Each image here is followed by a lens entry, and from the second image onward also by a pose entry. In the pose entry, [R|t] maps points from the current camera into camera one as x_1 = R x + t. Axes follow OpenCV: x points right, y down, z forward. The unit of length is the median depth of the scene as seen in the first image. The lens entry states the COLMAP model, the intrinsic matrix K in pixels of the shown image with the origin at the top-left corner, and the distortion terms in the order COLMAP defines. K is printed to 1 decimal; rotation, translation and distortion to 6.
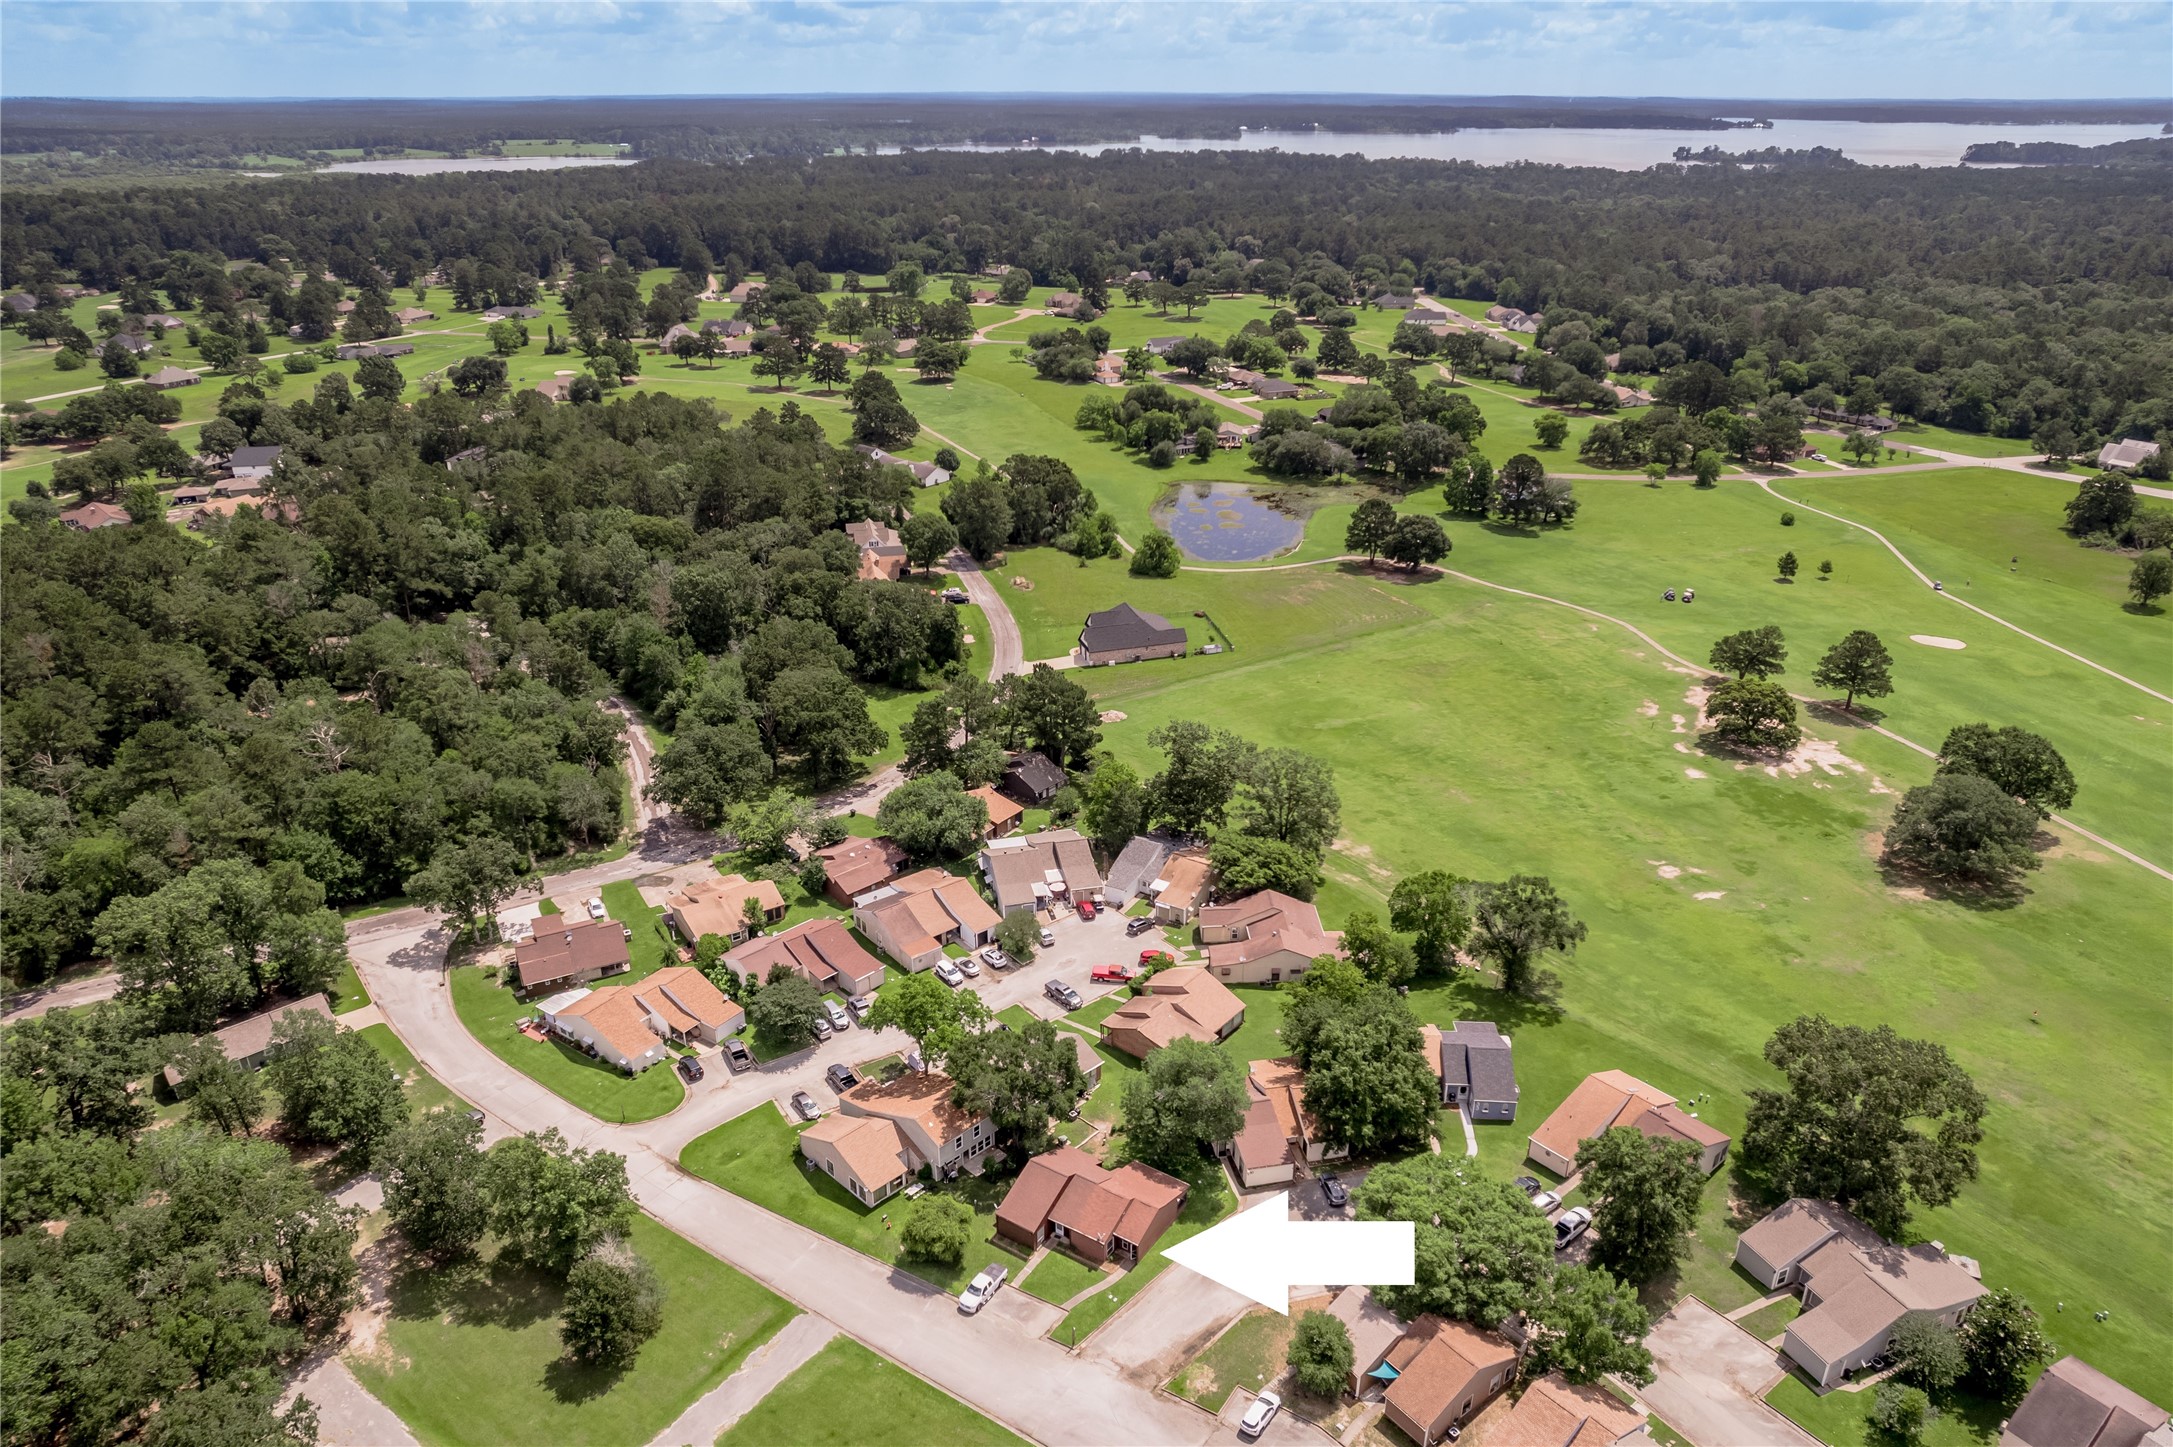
lens RADIAL K [[1433.7, 0, 1093.0], [0, 1433.7, 727.8], [0, 0, 1]] dist [-0.064903, 0.046348]
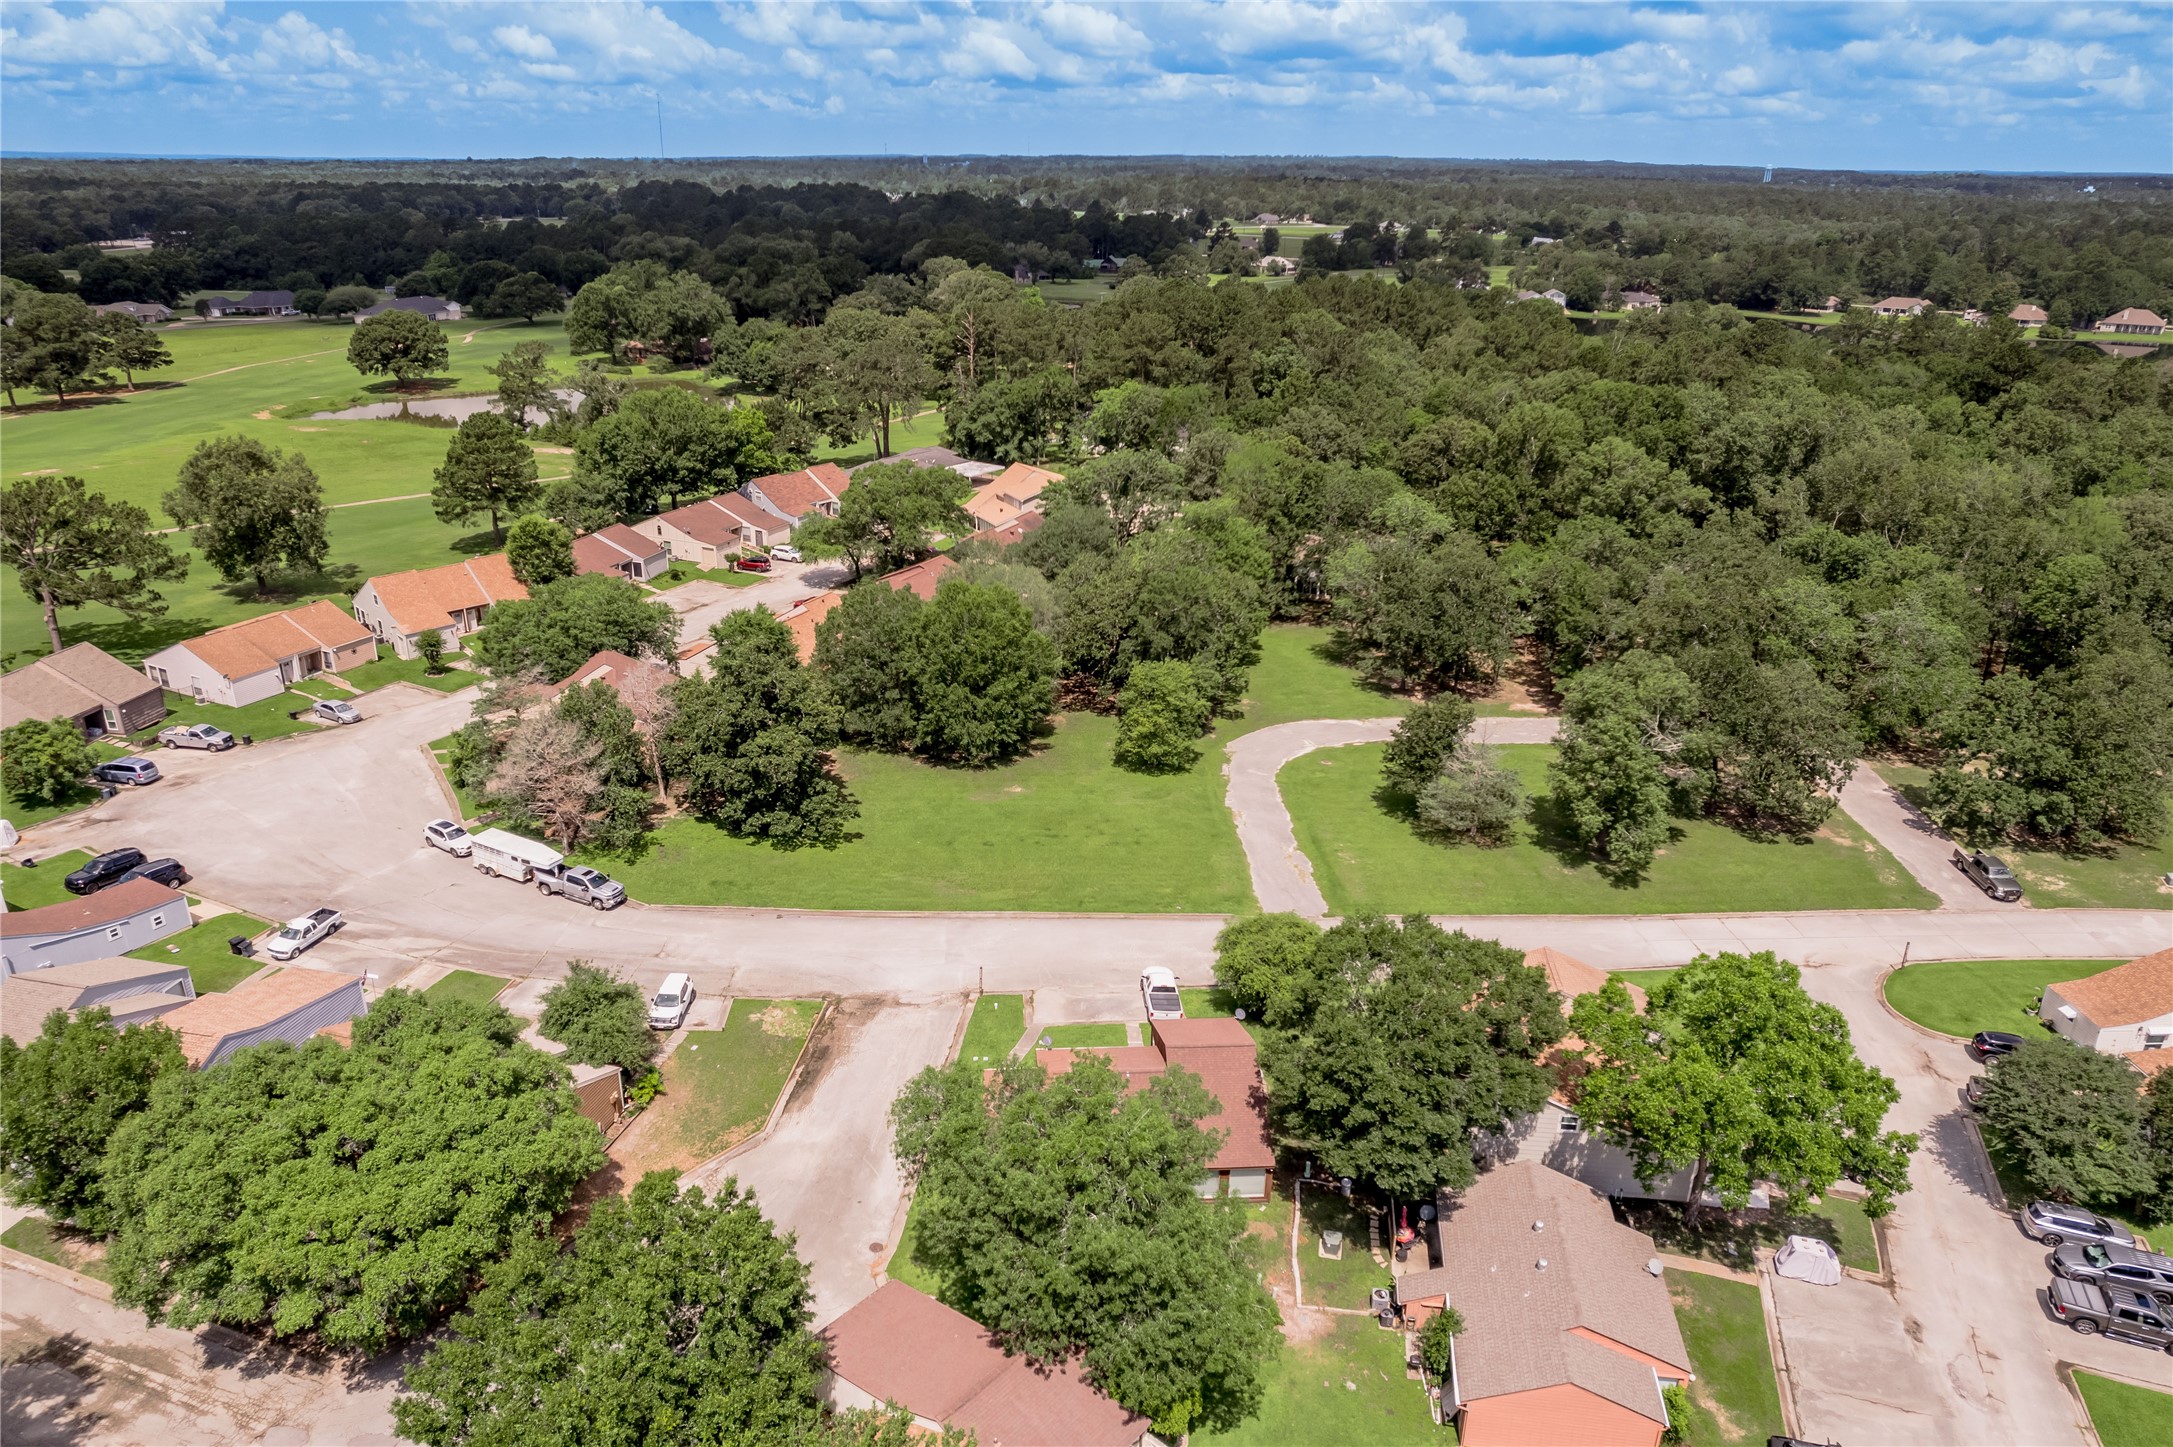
lens RADIAL K [[1421.8, 0, 1094.1], [0, 1421.8, 719.4], [0, 0, 1]] dist [-0.083119, 0.080133]
pose [[-0.791902, 0.219685, -0.569762, 0.195196], [-0.259599, 0.723420, 0.639744, -0.065460], [0.552720, 0.654524, -0.515848, 0.852308]]
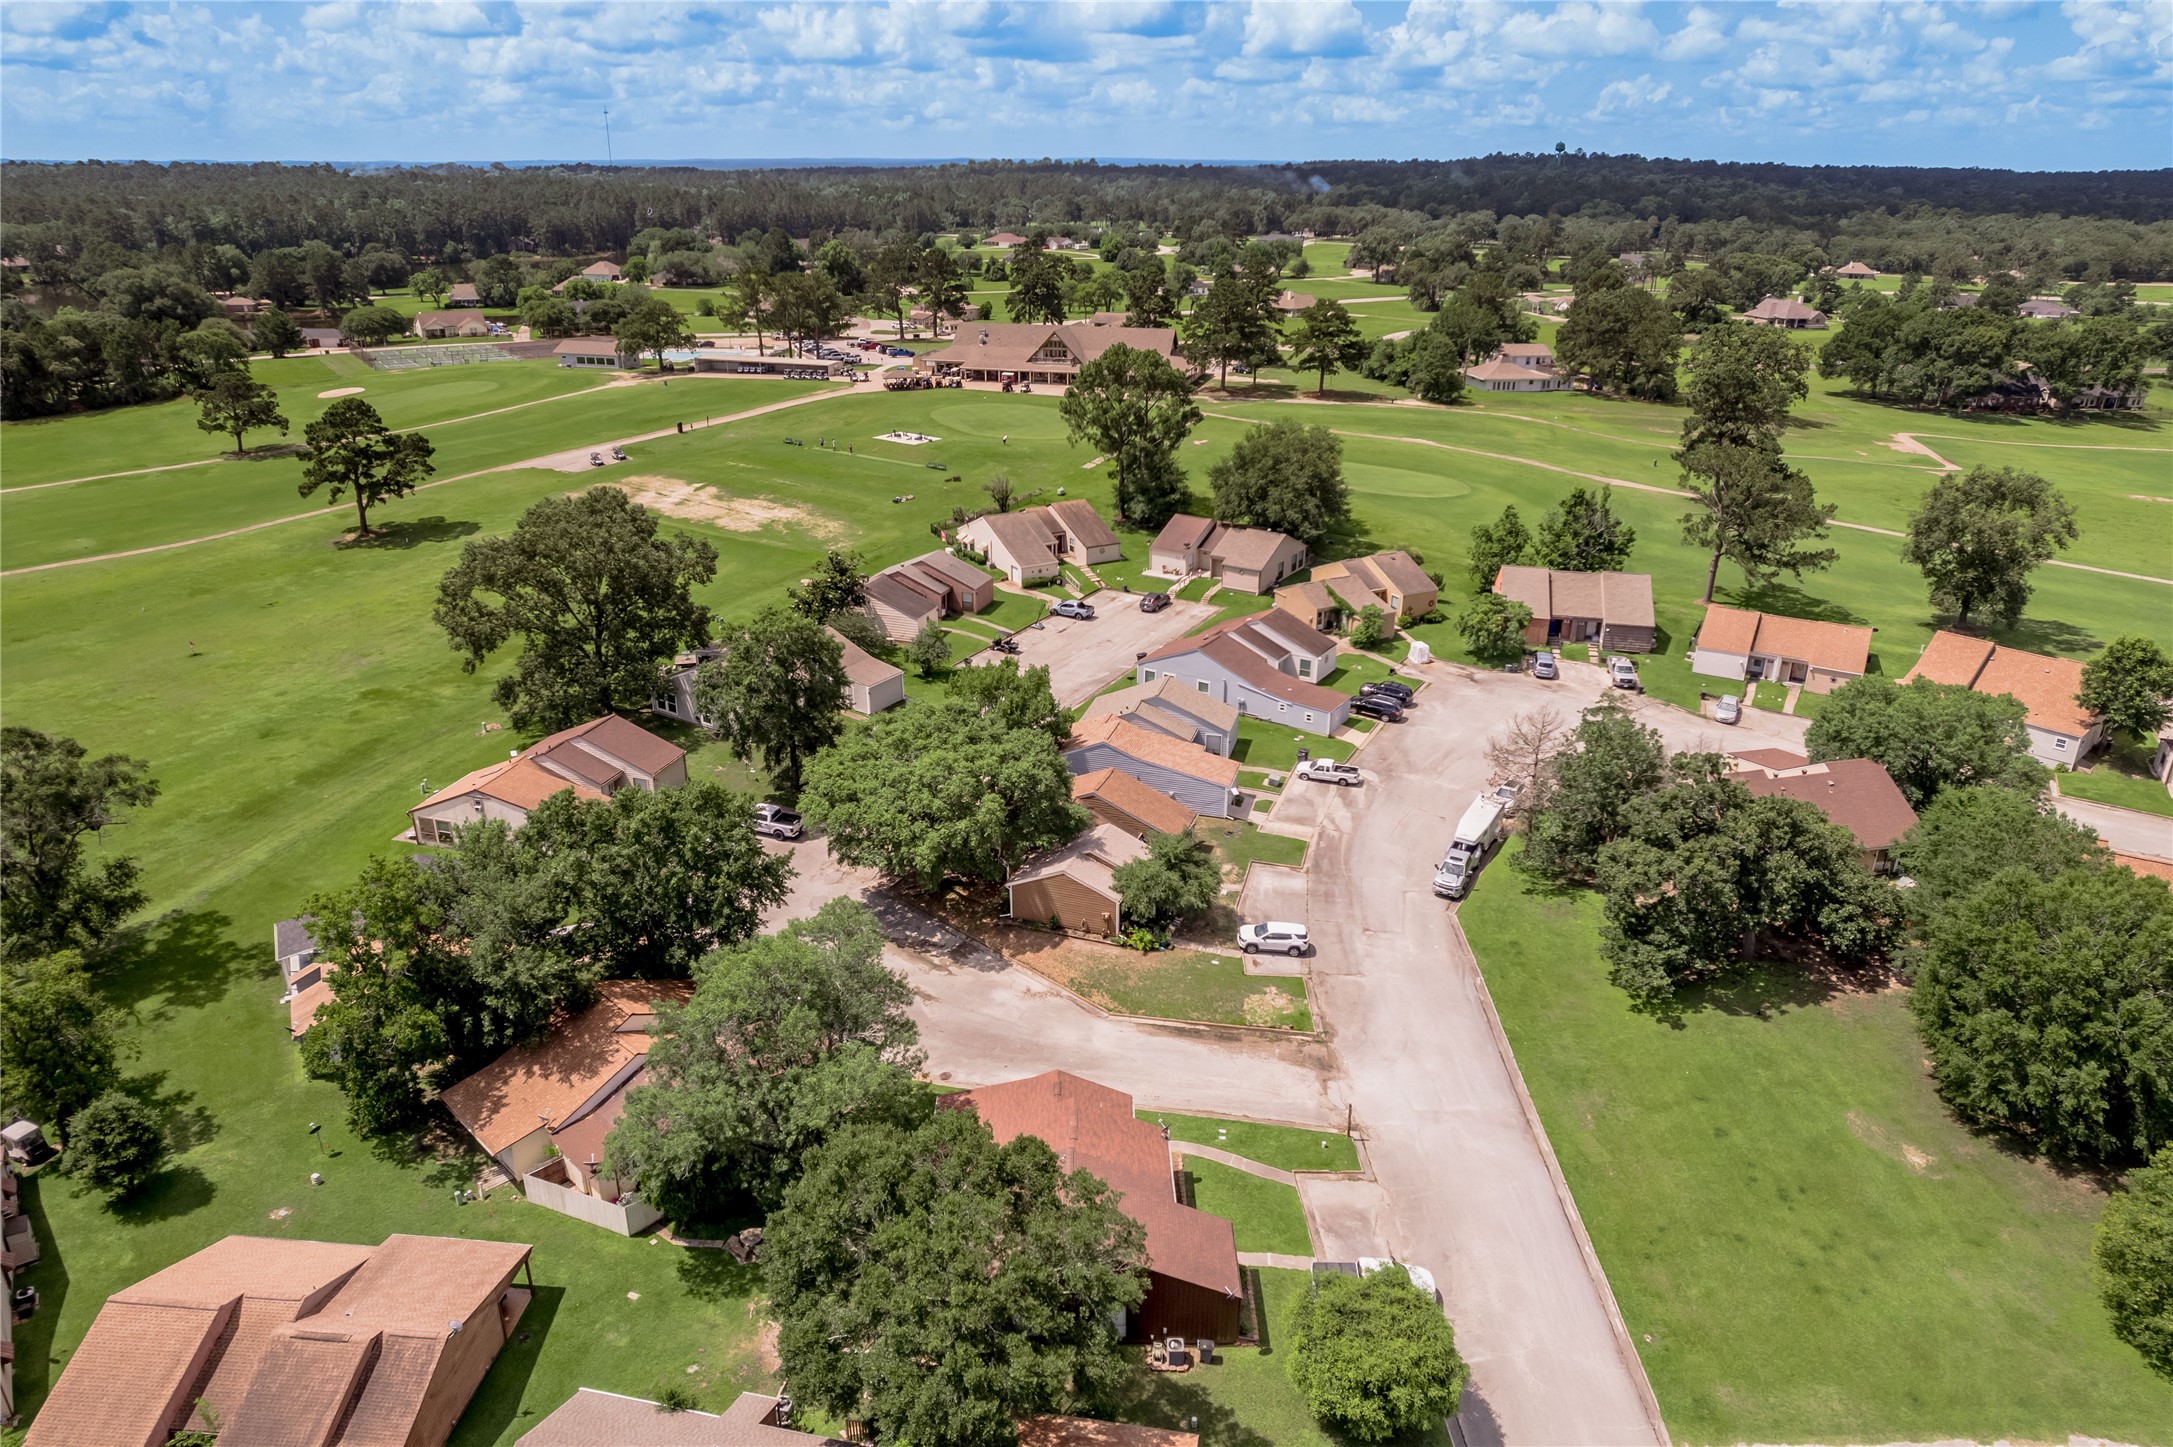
lens RADIAL K [[1415.1, 0, 1089.8], [0, 1415.1, 721.7], [0, 0, 1]] dist [-0.072824, 0.064420]
pose [[-0.556807, -0.310675, 0.770355, -0.227337], [0.336398, 0.763622, 0.551106, -0.029179], [-0.759475, 0.566005, -0.320680, 0.772850]]
